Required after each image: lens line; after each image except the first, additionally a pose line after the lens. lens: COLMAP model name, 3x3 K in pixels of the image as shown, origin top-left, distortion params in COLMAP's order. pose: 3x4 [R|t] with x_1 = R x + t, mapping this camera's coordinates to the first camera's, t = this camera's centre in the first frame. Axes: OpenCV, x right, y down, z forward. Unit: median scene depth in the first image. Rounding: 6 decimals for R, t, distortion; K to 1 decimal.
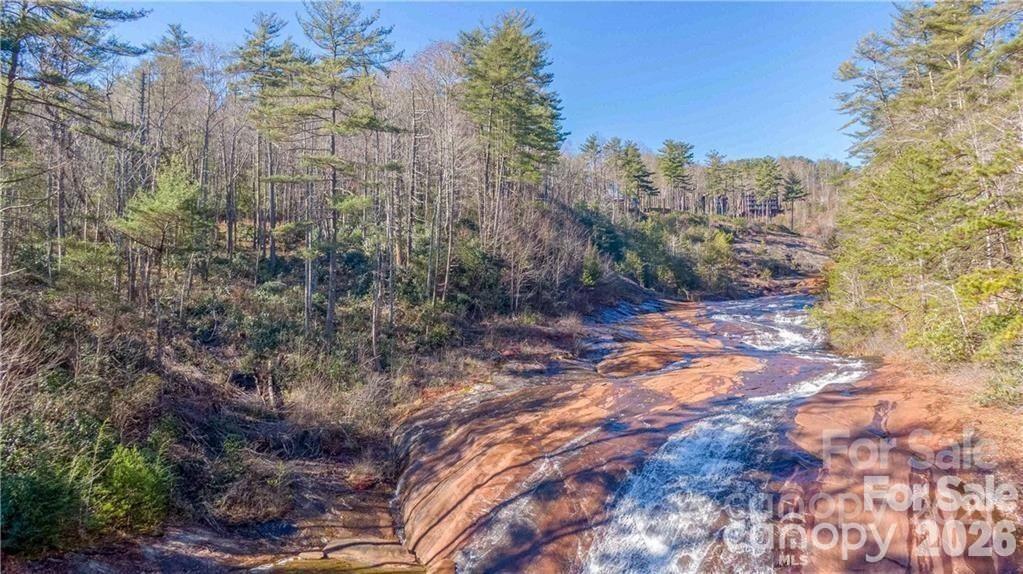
lens RADIAL K [[796.6, 0, 511.5], [0, 796.6, 287.0], [0, 0, 1]] dist [0.126242, -0.283778]
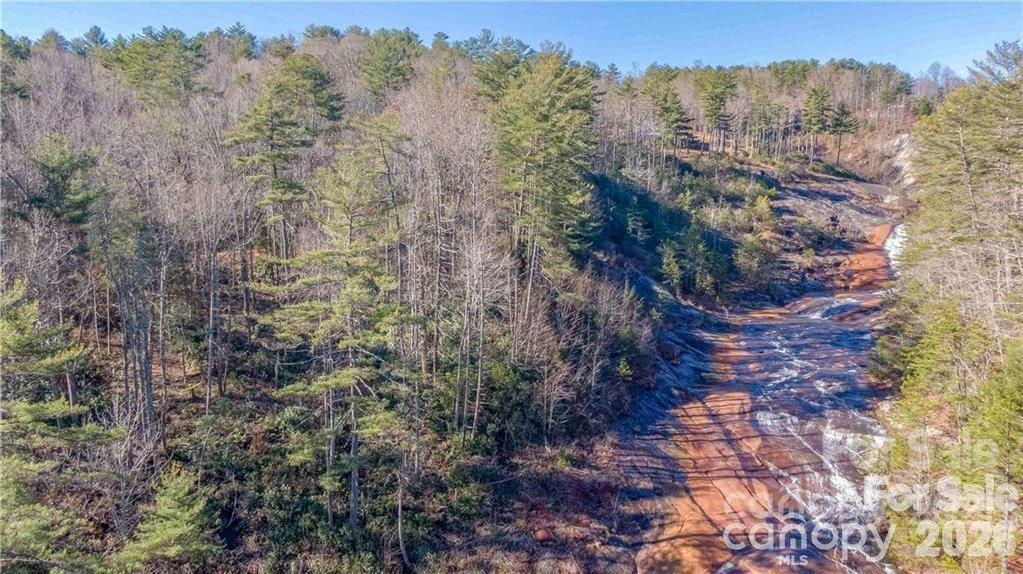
lens RADIAL K [[796.6, 0, 511.5], [0, 796.6, 287.0], [0, 0, 1]] dist [0.126242, -0.283778]
pose [[0.999530, 0.008095, -0.029555, -0.011350], [-0.002371, 0.982014, 0.188792, -0.297502], [0.030552, -0.188633, 0.981572, 0.093684]]
